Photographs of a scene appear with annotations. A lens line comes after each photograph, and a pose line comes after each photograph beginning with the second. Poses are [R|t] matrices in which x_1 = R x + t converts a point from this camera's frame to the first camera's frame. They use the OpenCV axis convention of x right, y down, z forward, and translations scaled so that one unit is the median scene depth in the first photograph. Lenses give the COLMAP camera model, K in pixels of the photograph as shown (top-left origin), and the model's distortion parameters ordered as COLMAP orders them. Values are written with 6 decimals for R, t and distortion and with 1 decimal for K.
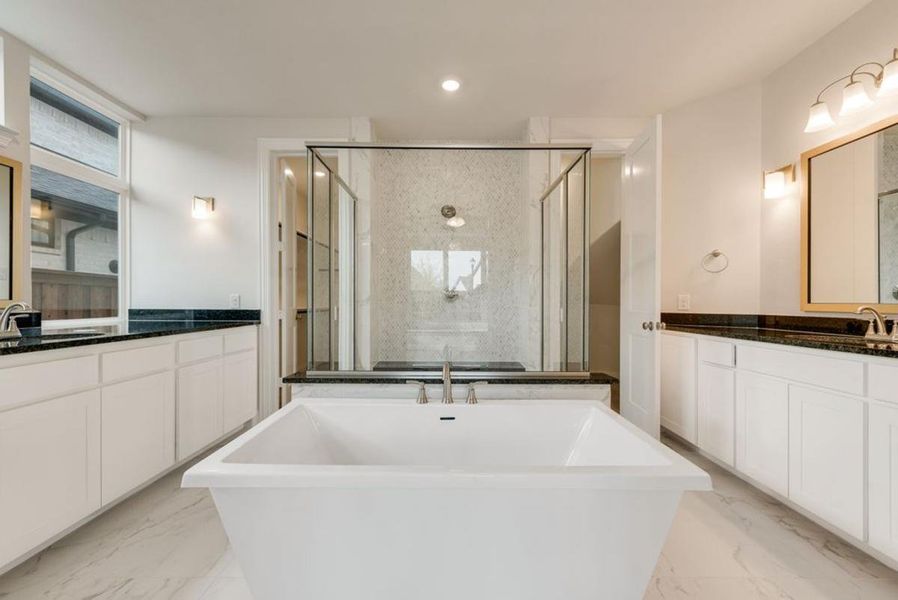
lens RADIAL K [[356.9, 0, 446.6], [0, 356.9, 303.0], [0, 0, 1]] dist [0.019842, -0.006146]
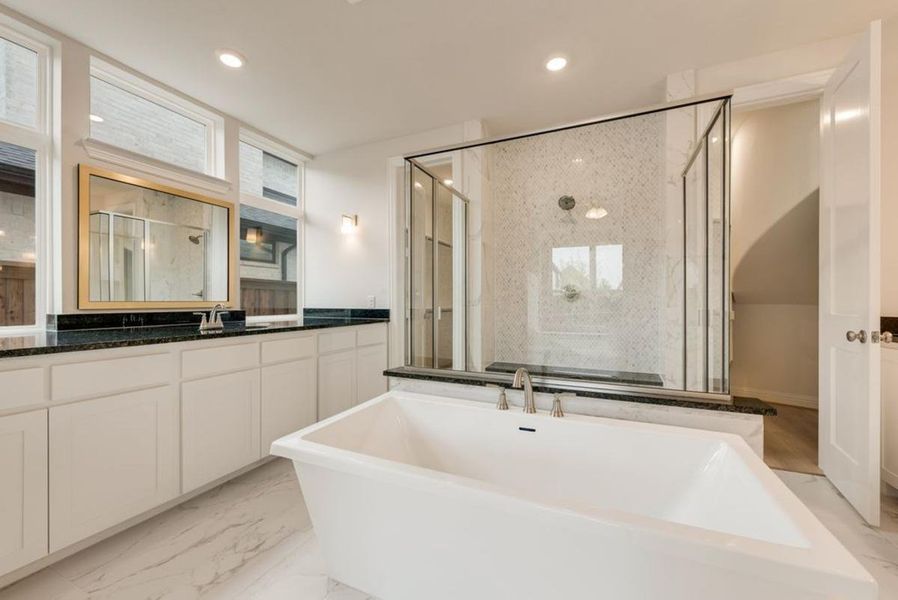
lens RADIAL K [[356.9, 0, 446.6], [0, 356.9, 303.0], [0, 0, 1]] dist [0.019842, -0.006146]
pose [[0.913123, -0.001577, -0.407680, 0.107868], [0.001098, 0.999998, -0.001407, 0.000552], [0.407682, 0.000837, 0.913124, 0.045699]]
